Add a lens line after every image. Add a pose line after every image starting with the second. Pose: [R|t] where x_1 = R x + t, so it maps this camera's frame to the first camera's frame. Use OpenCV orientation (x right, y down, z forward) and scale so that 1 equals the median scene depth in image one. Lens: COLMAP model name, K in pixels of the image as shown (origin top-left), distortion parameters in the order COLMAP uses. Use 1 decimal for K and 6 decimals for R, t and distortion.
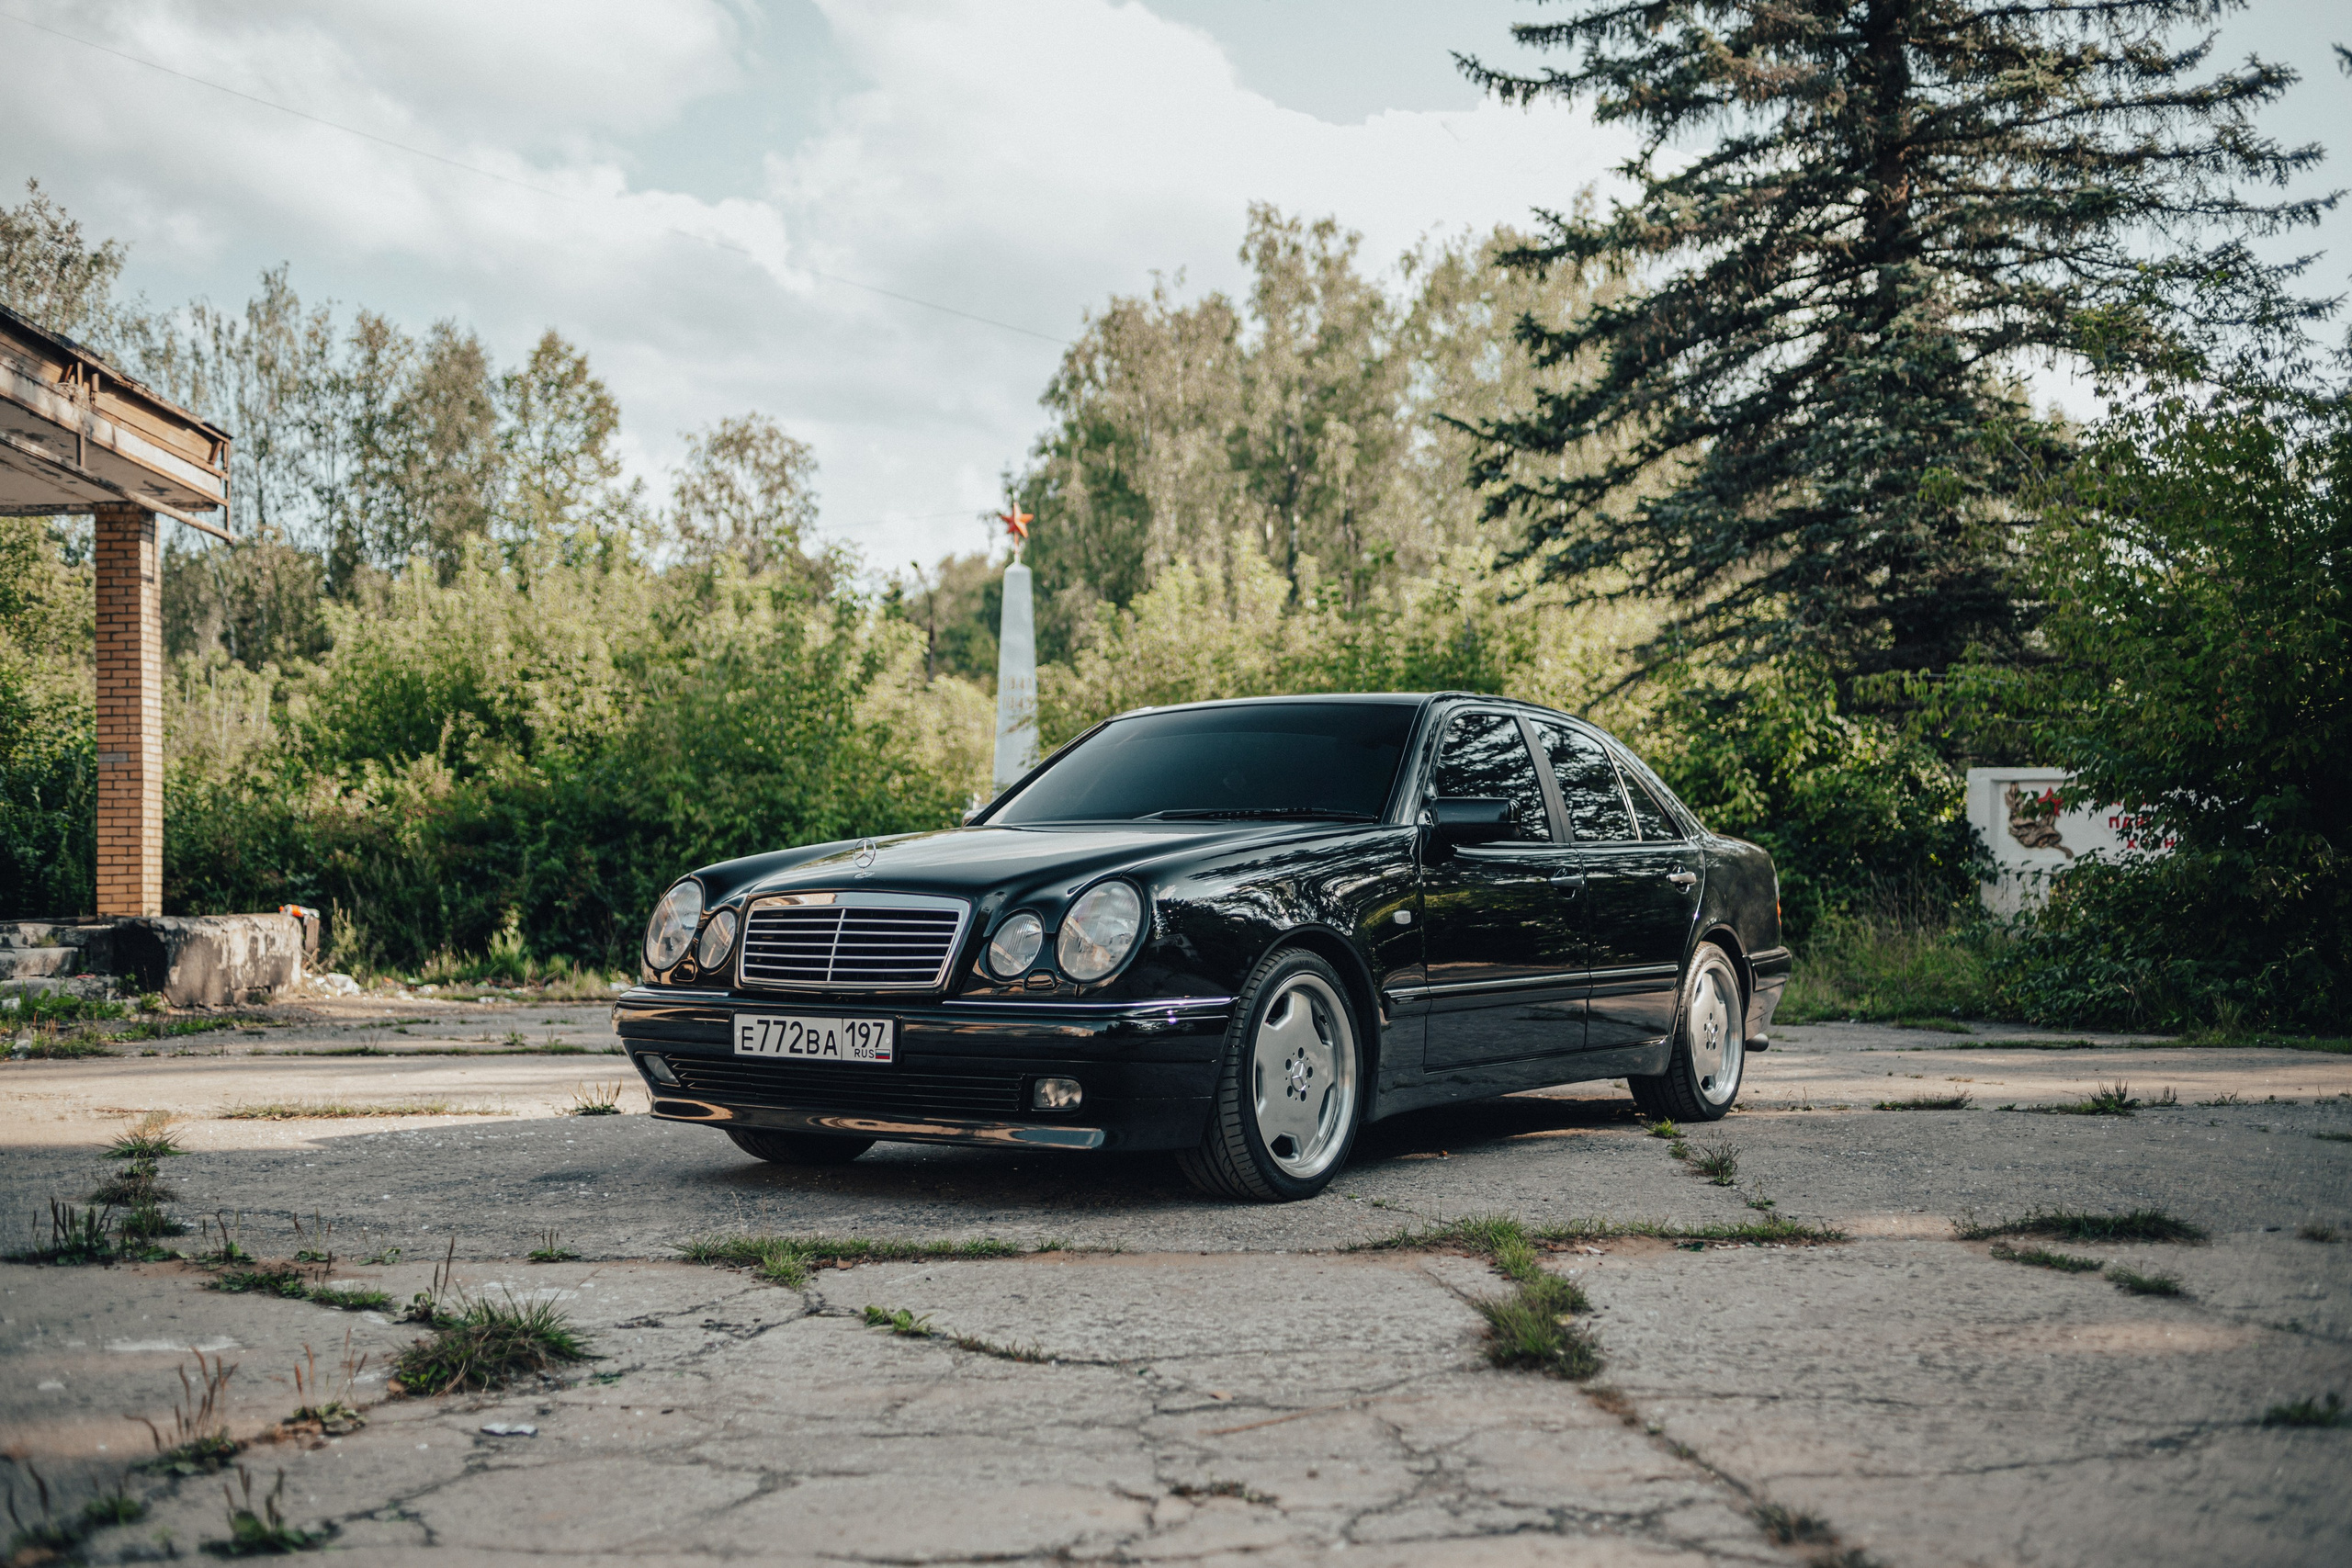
lens RADIAL K [[2364.2, 0, 1176.0], [0, 2364.2, 784.0], [0, 0, 1]] dist [-0.056417, 0.015518]
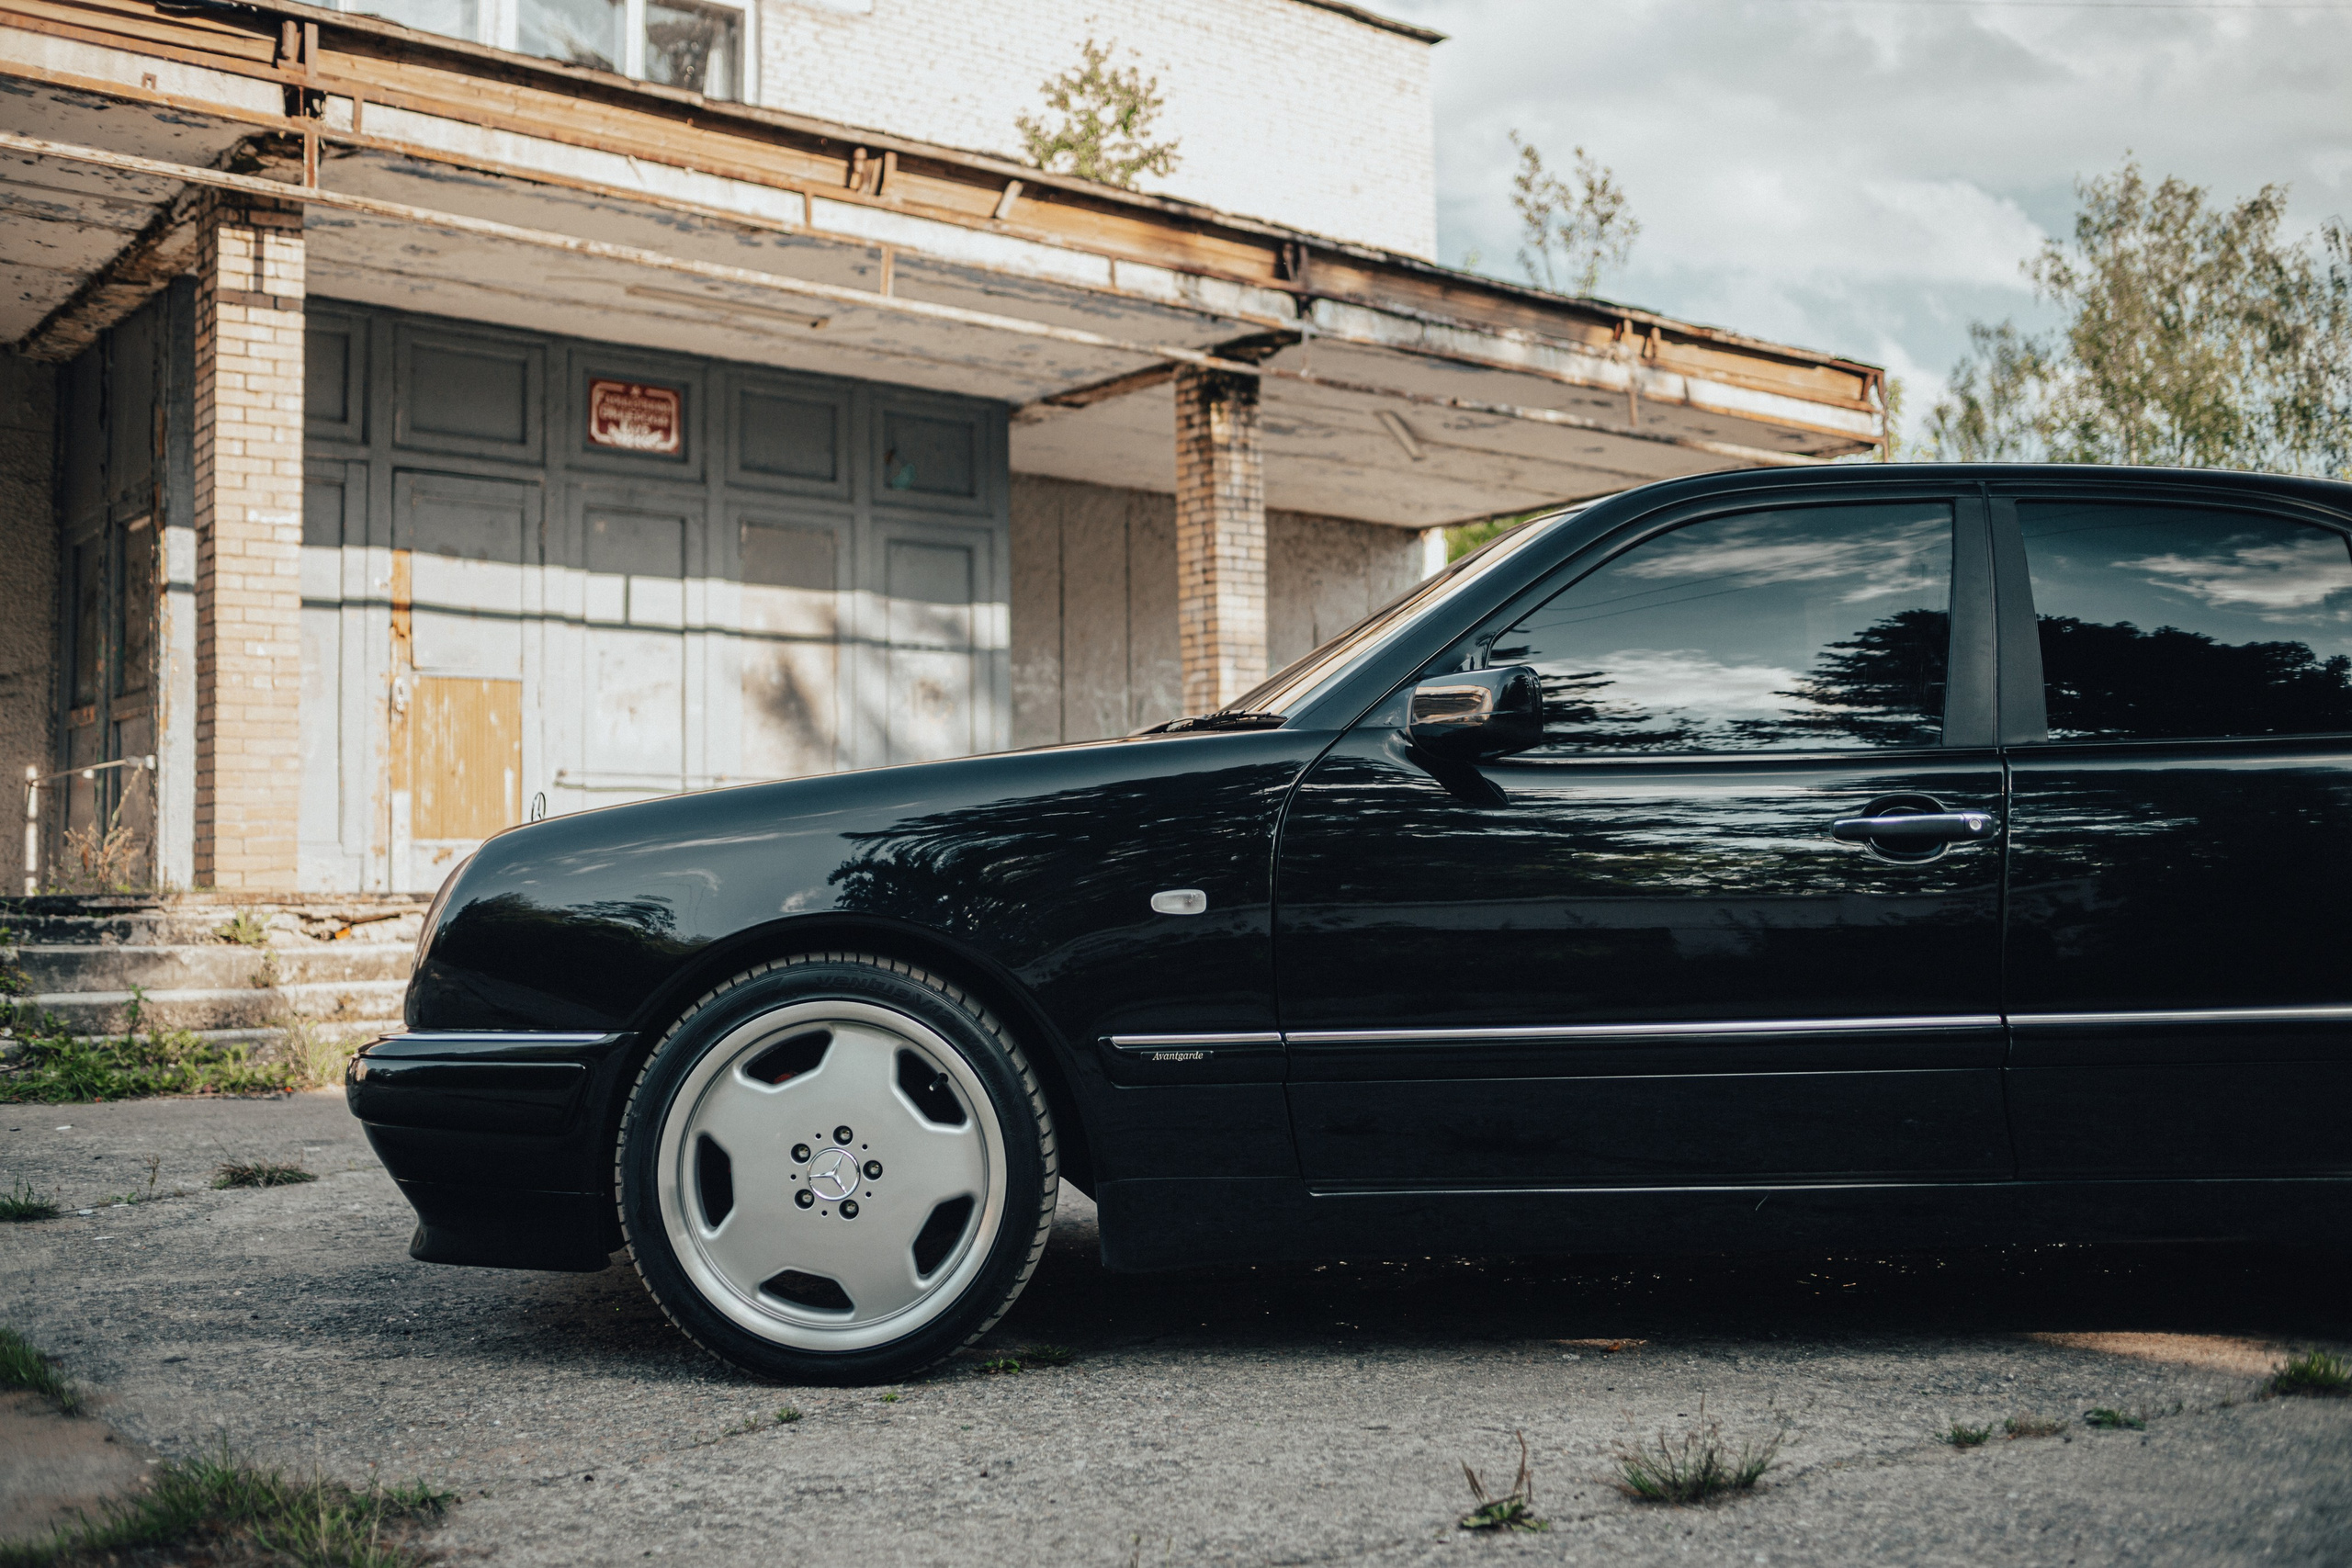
lens RADIAL K [[2326.9, 0, 1176.0], [0, 2326.9, 784.0], [0, 0, 1]] dist [-0.070765, 0.132092]
pose [[0.581892, -0.040609, -0.812251, 0.203261], [0.053810, 0.998486, -0.011371, 0.014743], [0.811484, -0.037091, 0.583197, 0.271755]]
